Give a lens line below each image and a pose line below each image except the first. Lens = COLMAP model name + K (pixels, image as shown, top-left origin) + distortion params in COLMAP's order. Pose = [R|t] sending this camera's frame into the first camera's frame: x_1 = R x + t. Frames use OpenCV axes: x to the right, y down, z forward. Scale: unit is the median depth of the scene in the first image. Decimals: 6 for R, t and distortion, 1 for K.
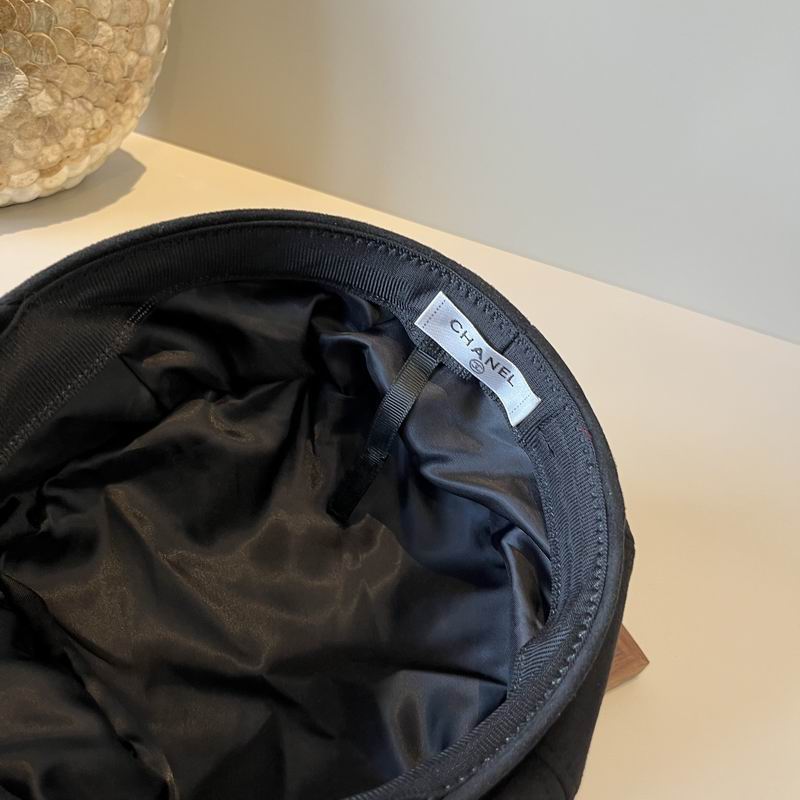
lens RADIAL K [[849.2, 0, 416.8], [0, 849.2, 386.5], [0, 0, 1]] dist [0.002484, 0.000000]
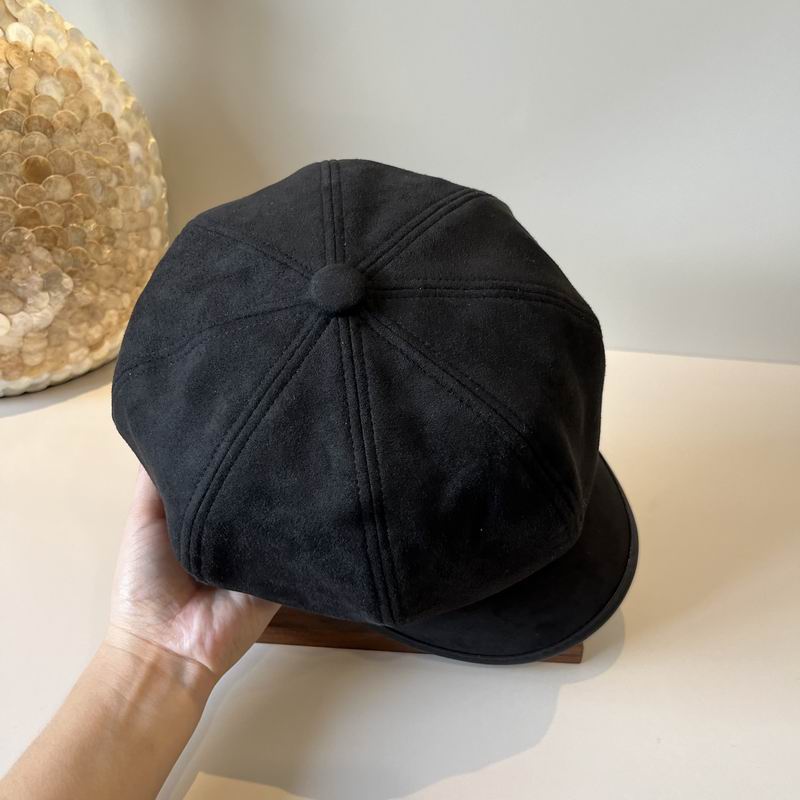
lens RADIAL K [[814.0, 0, 404.3], [0, 814.0, 381.7], [0, 0, 1]] dist [-0.013160, 0.000000]
pose [[0.975465, -0.216230, -0.041390, 0.082350], [0.204089, 0.958655, -0.198316, 0.154469], [0.082560, 0.185003, 0.979264, -0.203493]]
